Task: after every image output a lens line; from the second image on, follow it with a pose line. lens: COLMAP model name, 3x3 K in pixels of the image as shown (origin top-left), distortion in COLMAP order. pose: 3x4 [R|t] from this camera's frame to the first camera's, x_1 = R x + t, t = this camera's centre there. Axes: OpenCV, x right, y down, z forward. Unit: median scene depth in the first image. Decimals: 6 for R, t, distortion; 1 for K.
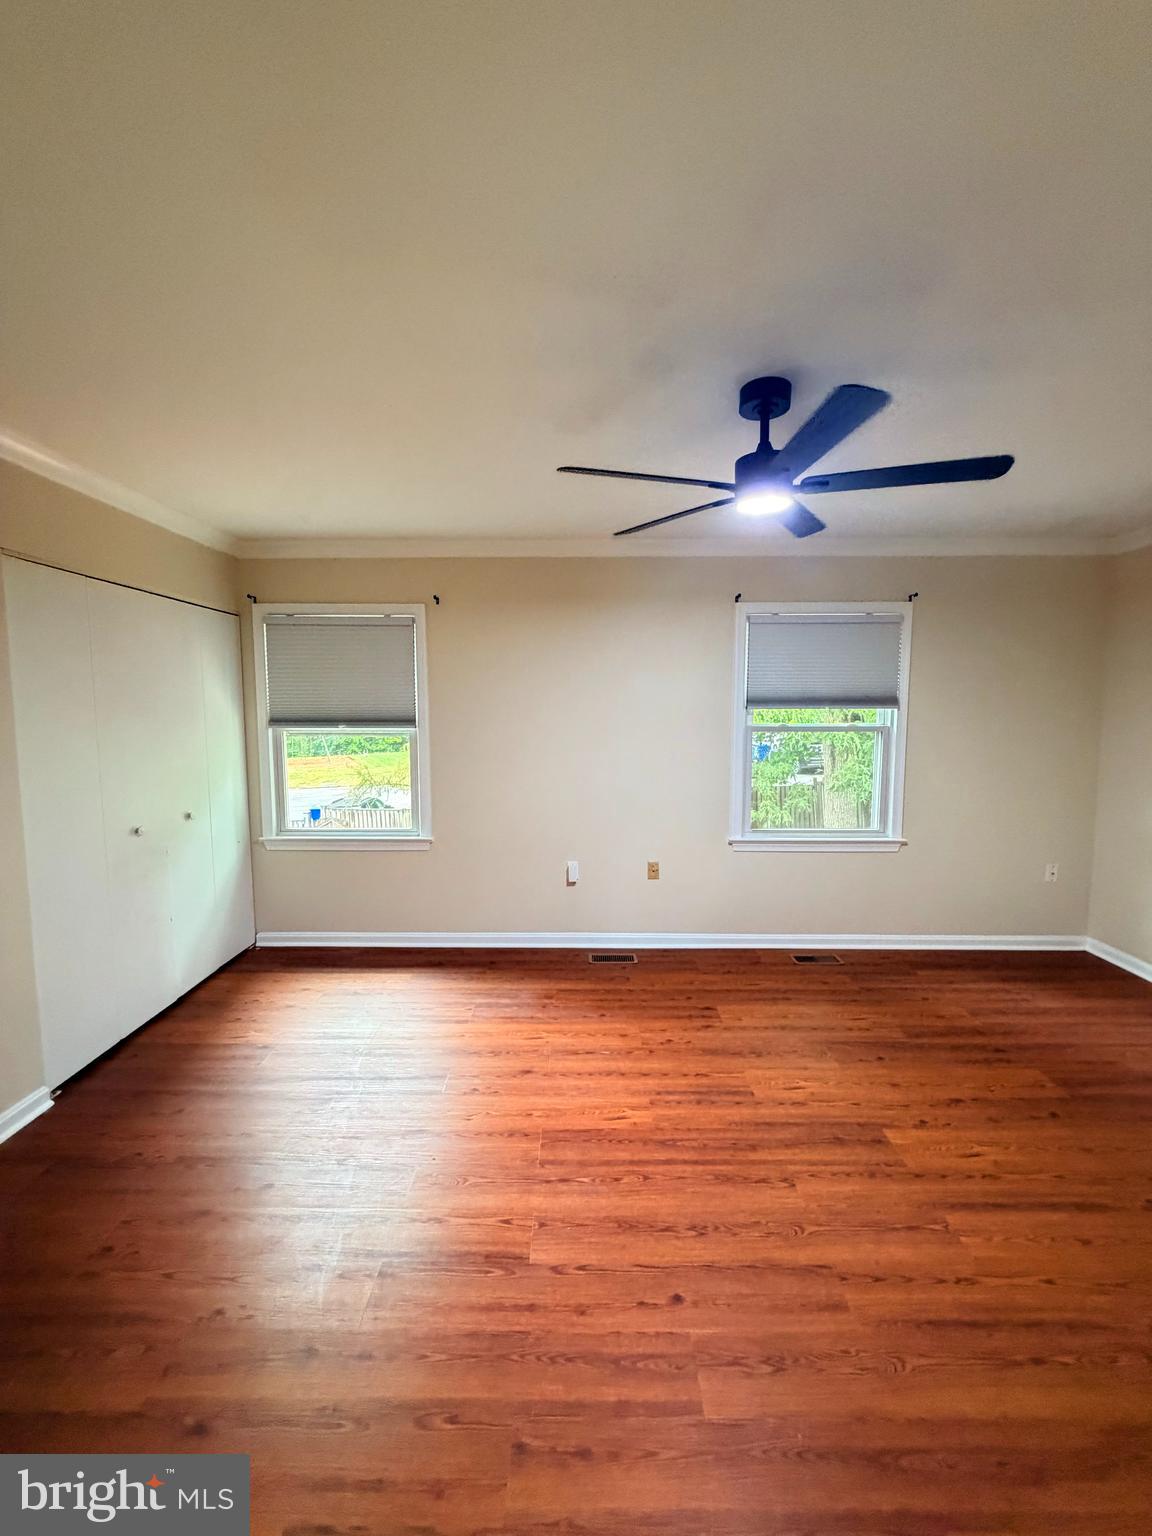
lens RADIAL K [[615.7, 0, 579.5], [0, 615.7, 760.1], [0, 0, 1]] dist [0.000091, 0.000070]
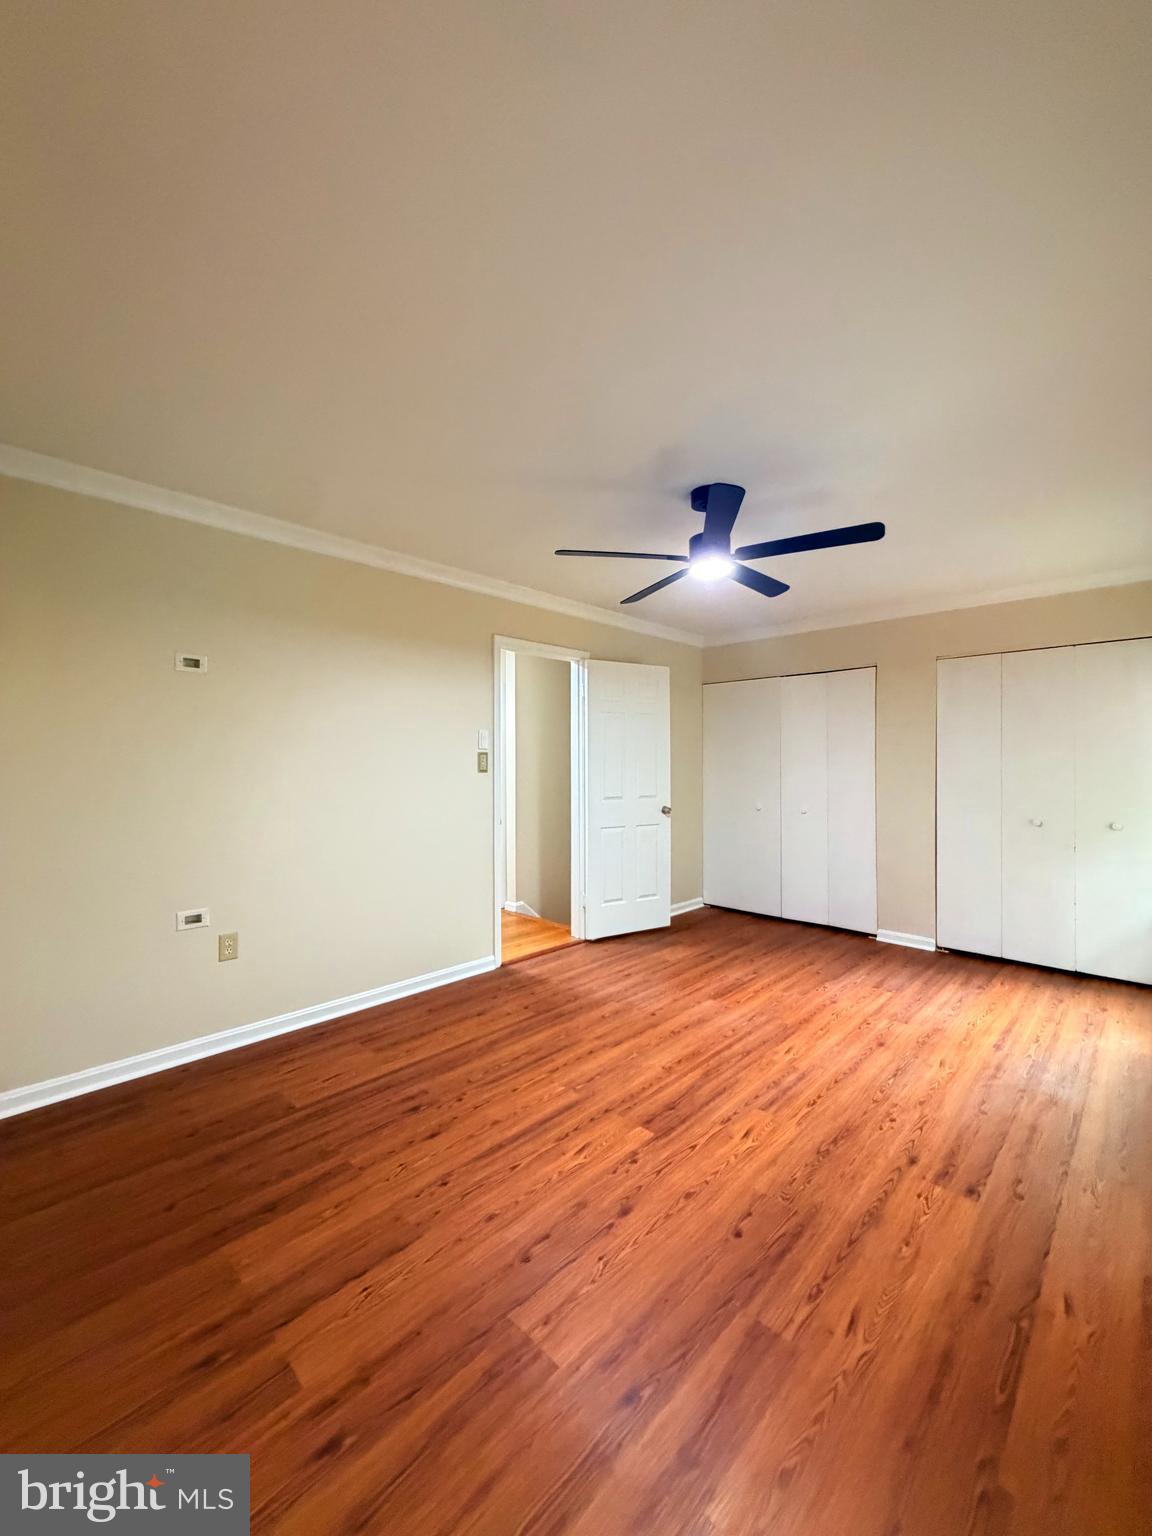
lens RADIAL K [[615.7, 0, 568.1], [0, 615.7, 784.9], [0, 0, 1]] dist [0.000091, 0.000070]
pose [[-0.704428, 0.022651, -0.709414, 1.326626], [-0.064210, 0.993359, 0.095477, -0.048517], [0.706865, 0.112808, -0.698295, 1.584162]]
